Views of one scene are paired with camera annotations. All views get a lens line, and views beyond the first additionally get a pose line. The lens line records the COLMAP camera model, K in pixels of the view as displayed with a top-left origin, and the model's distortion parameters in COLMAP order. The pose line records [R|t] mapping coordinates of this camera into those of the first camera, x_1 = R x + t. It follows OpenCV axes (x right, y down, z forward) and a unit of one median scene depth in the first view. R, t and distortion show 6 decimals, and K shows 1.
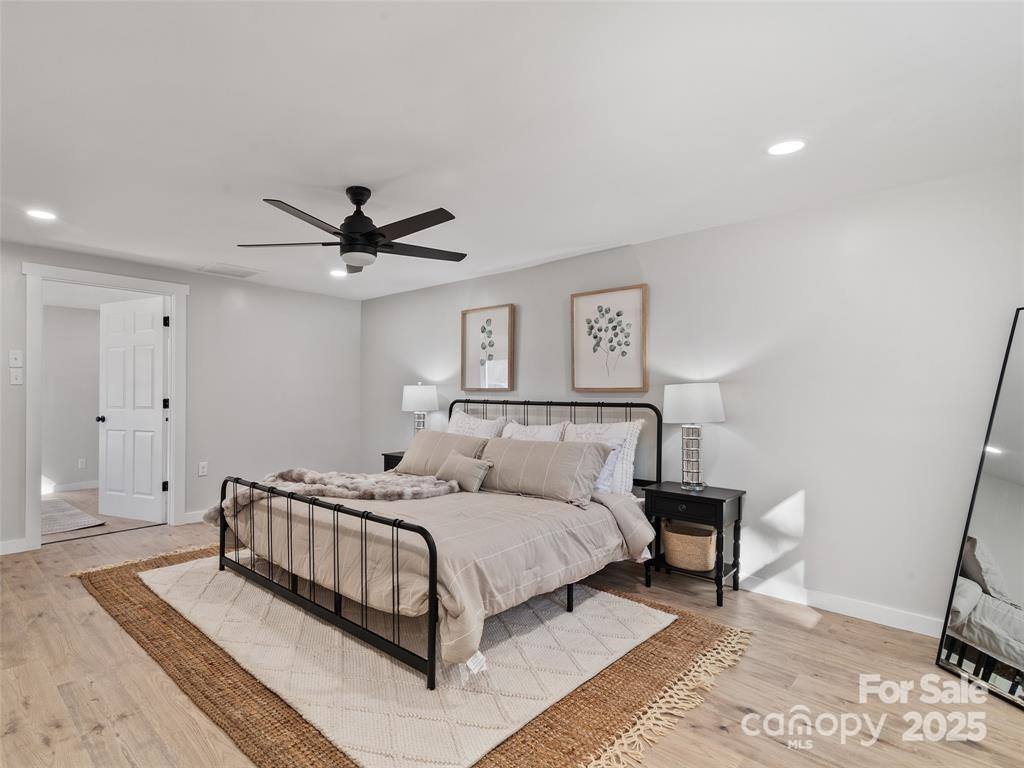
lens RADIAL K [[568.0, 0, 512.0], [0, 568.0, 384.0], [0, 0, 1]] dist [-0.003410, -0.000738]
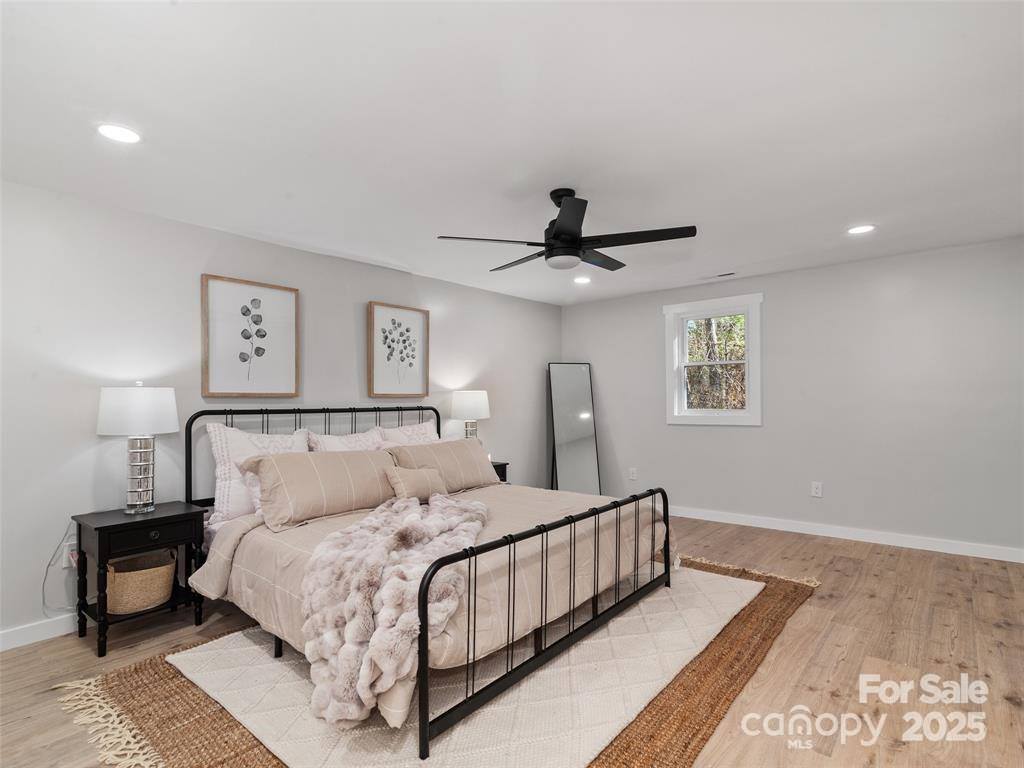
lens RADIAL K [[514.7, 0, 512.0], [0, 514.7, 384.0], [0, 0, 1]] dist [0.020633, 0.000075]
pose [[-0.050050, 0.021862, 0.998507, -0.850381], [-0.014101, 0.999645, -0.022594, 0.006893], [-0.998647, -0.015211, -0.049724, 0.824837]]
